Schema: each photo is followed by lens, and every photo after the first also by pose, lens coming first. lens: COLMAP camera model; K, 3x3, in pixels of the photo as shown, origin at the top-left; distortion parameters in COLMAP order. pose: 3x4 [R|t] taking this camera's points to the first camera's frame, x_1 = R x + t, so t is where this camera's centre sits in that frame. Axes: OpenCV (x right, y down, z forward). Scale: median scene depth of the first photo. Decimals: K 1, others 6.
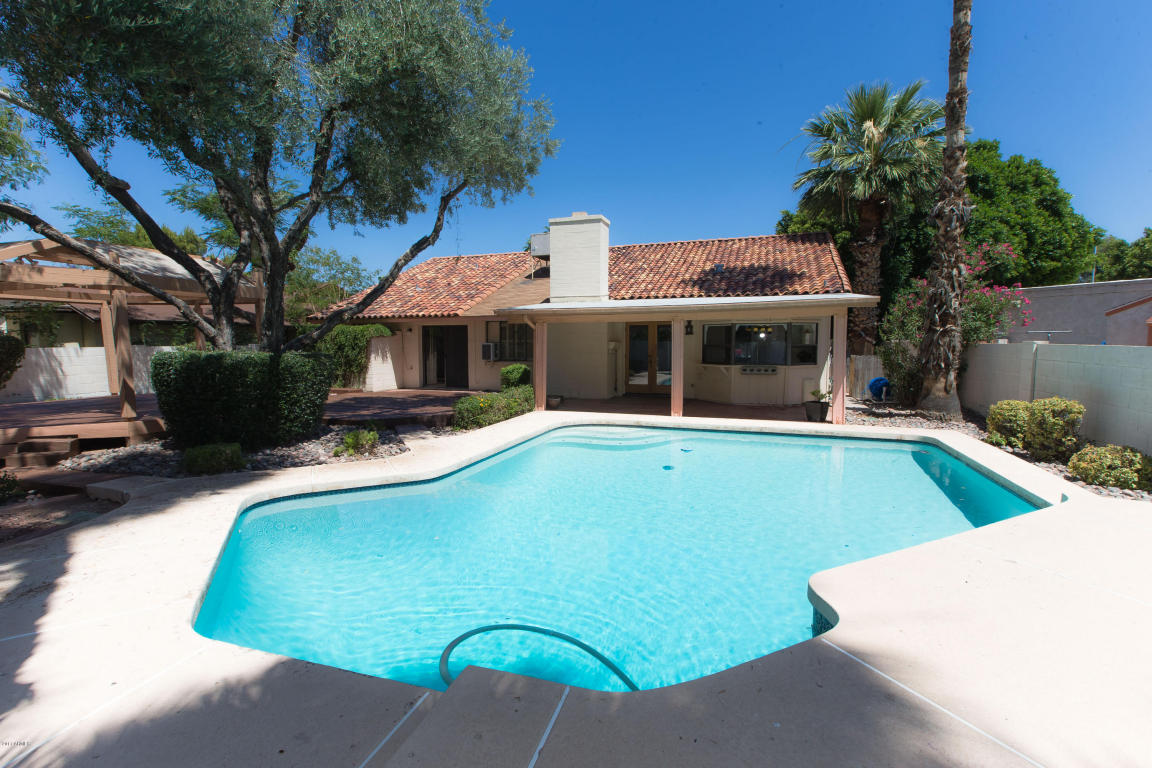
lens RADIAL K [[532.9, 0, 579.0], [0, 532.9, 384.0], [0, 0, 1]] dist [0.005419, 0.000970]
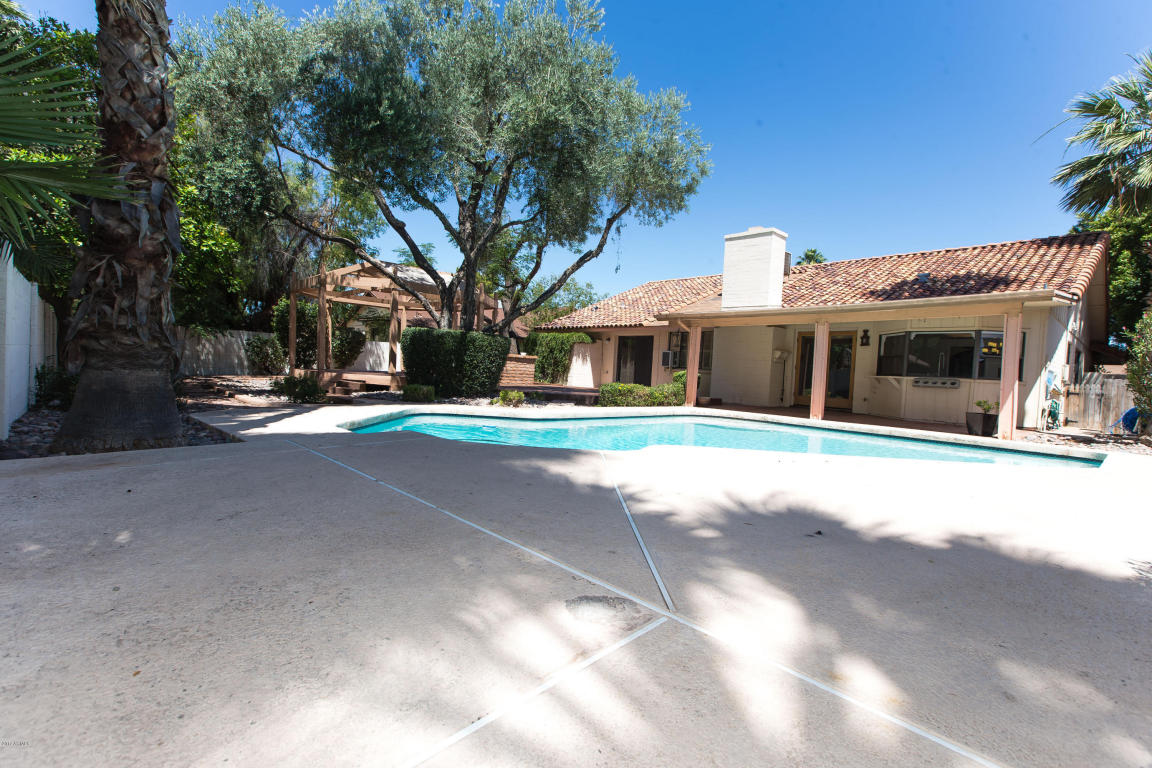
lens RADIAL K [[532.9, 0, 572.4], [0, 532.9, 386.0], [0, 0, 1]] dist [0.005419, 0.000970]
pose [[0.885824, 0.064417, -0.459529, 0.205897], [-0.092003, 0.995038, -0.037867, 0.068859], [0.454809, 0.075821, 0.887355, -0.077939]]
